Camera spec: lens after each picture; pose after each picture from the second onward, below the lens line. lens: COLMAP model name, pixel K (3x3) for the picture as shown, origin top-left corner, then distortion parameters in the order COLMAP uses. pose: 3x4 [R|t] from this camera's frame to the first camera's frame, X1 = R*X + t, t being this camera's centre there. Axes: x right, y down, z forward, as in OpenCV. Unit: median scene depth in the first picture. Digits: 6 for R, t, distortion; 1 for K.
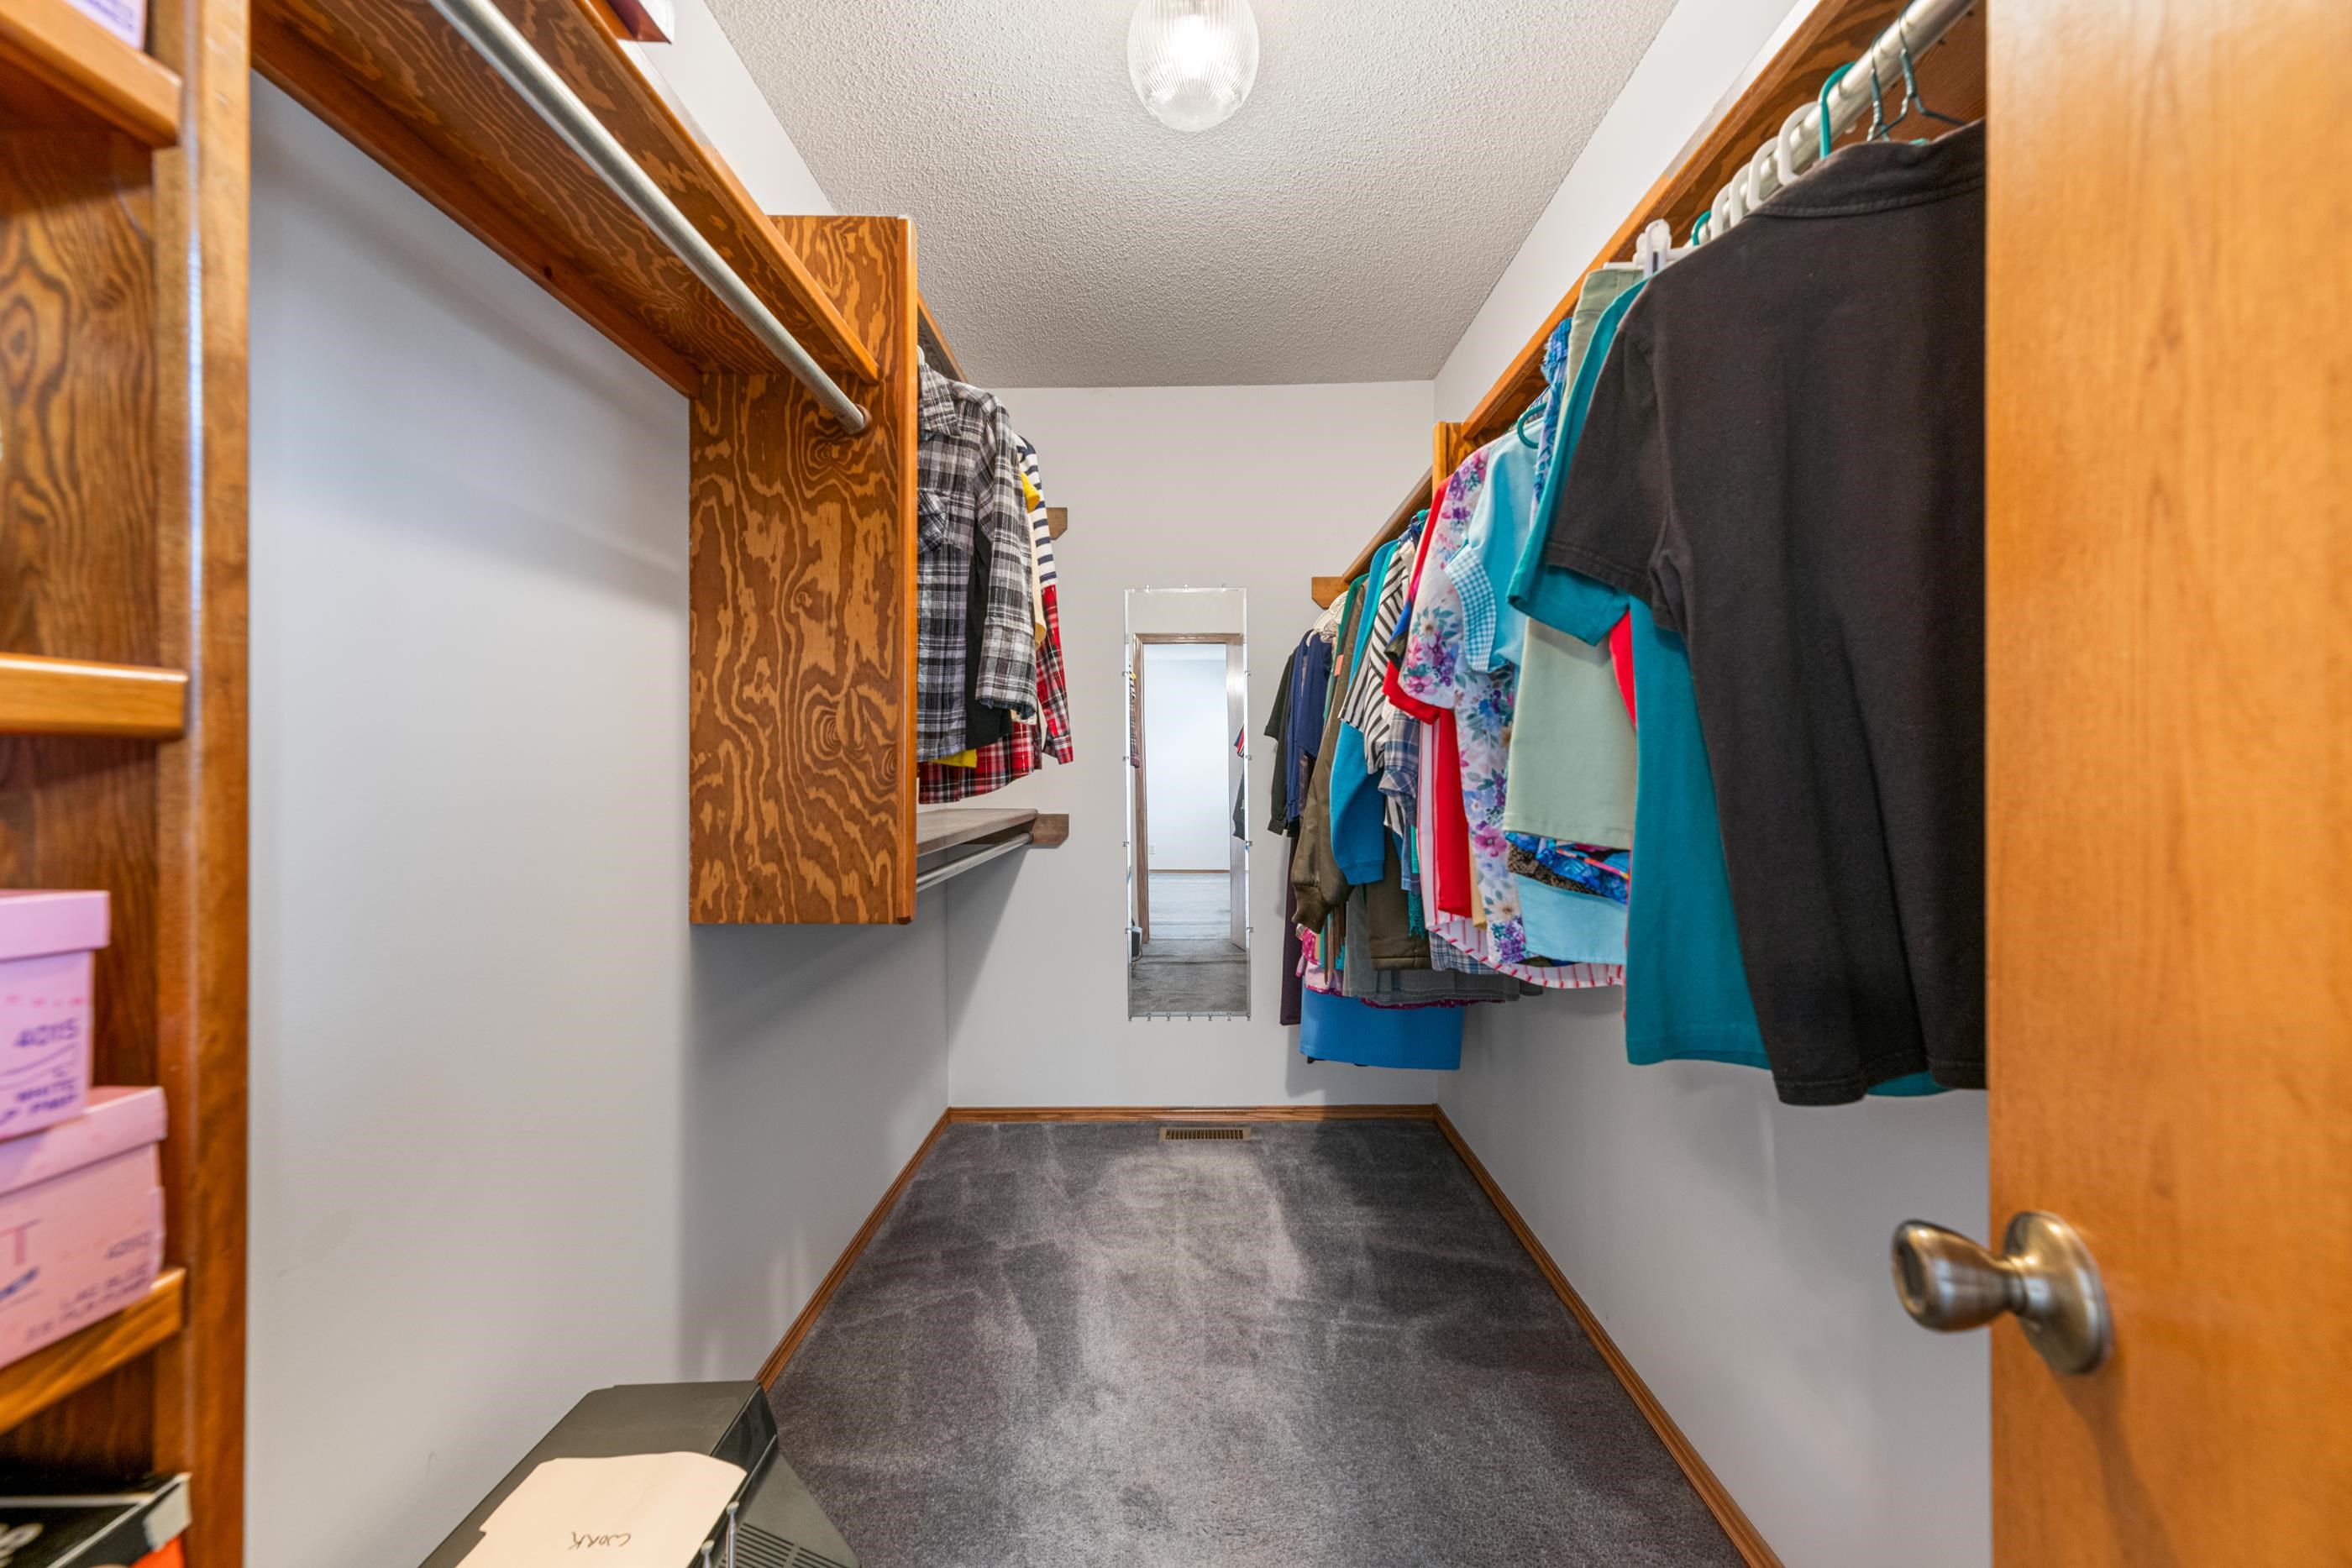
lens RADIAL K [[1022.0, 0, 1182.6], [0, 1022.0, 770.9], [0, 0, 1]] dist [-0.000712, -0.000558]
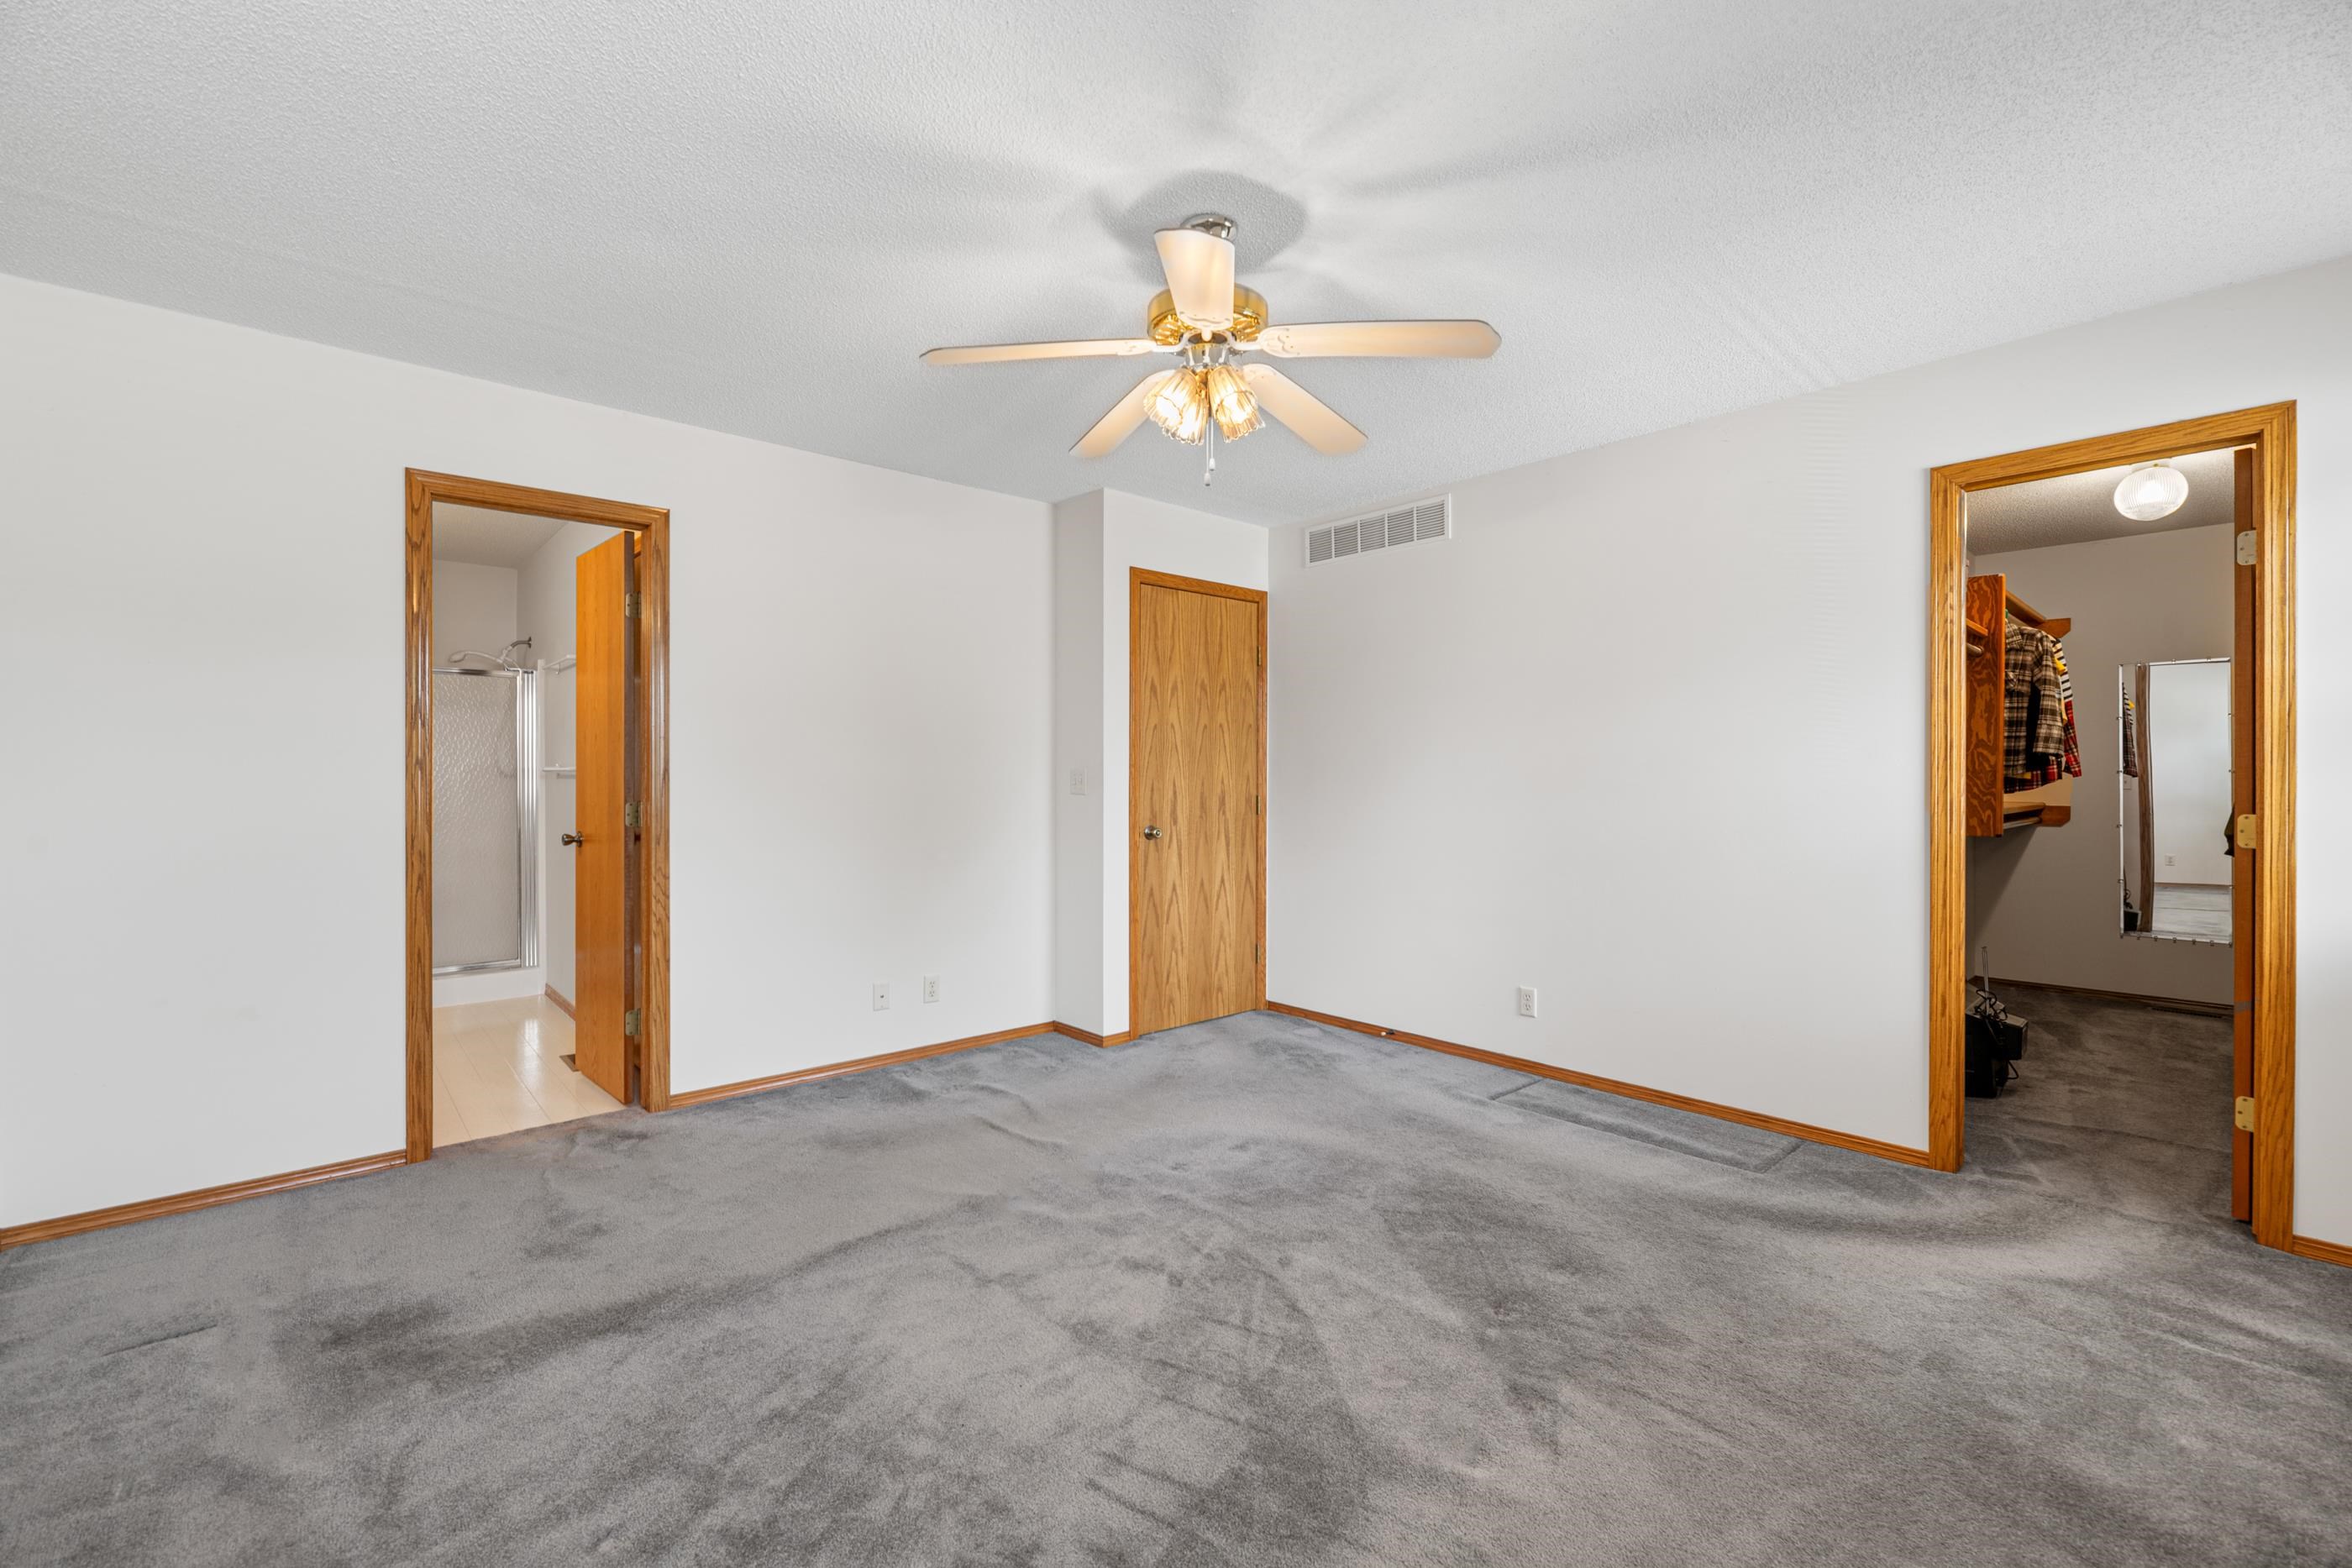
lens RADIAL K [[1022.0, 0, 1185.6], [0, 1022.0, 774.4], [0, 0, 1]] dist [-0.000712, -0.000558]
pose [[0.693446, 0.004635, -0.720494, 0.166284], [-0.005972, 0.999982, 0.000685, -0.003907], [0.720484, 0.003827, 0.693461, -2.257063]]
